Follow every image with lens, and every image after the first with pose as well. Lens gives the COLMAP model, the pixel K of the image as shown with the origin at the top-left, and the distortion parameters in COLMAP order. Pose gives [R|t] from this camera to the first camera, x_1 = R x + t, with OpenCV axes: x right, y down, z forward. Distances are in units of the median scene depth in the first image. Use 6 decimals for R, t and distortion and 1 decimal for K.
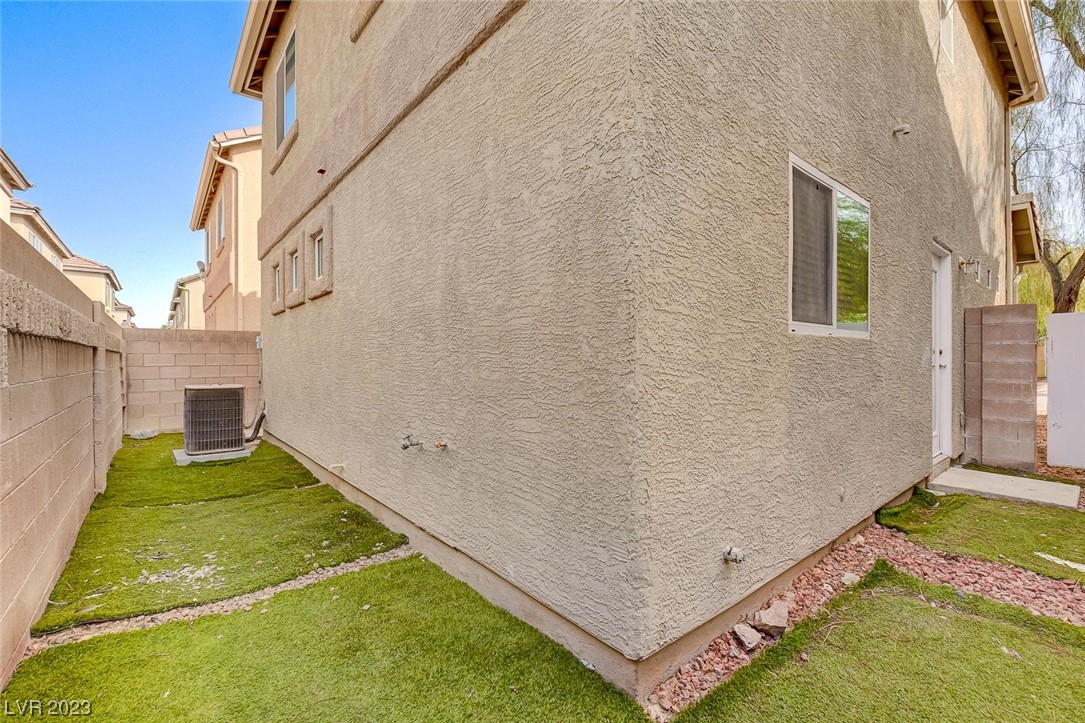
lens RADIAL K [[466.2, 0, 542.5], [0, 466.2, 361.5], [0, 0, 1]] dist [-0.001173, -0.000160]
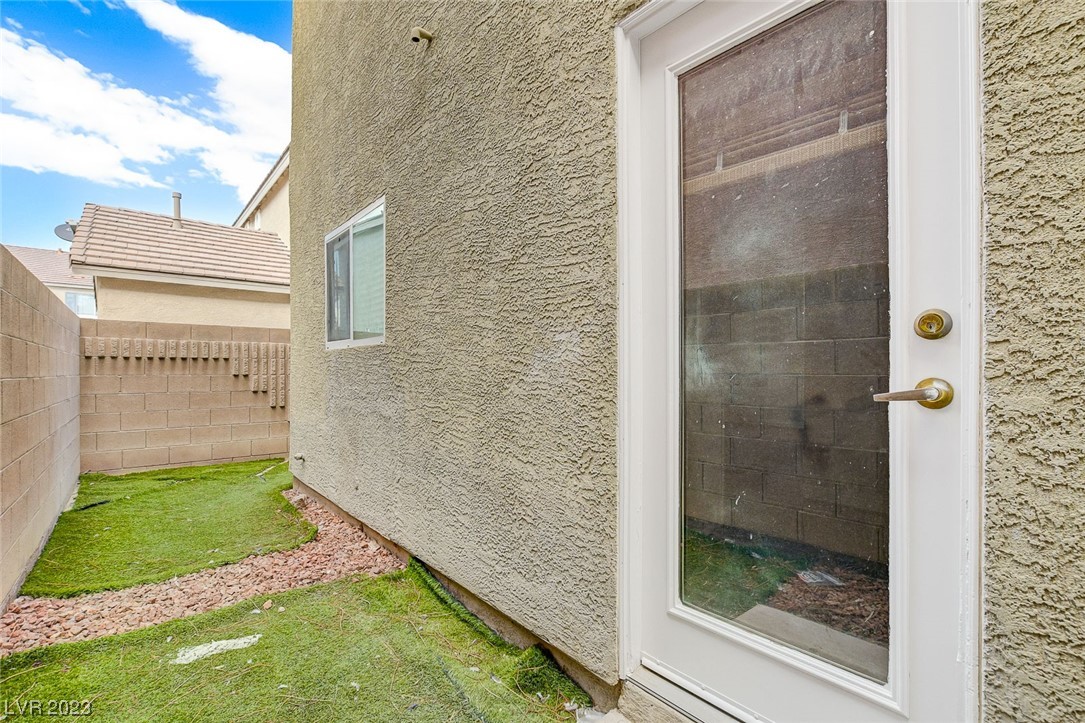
lens RADIAL K [[466.2, 0, 542.5], [0, 466.2, 361.5], [0, 0, 1]] dist [-0.001173, -0.000160]
pose [[0.039937, -0.009982, -0.999152, 1.051630], [0.002209, 0.999949, -0.009901, -0.002472], [0.999200, -0.001812, 0.039957, 0.824279]]
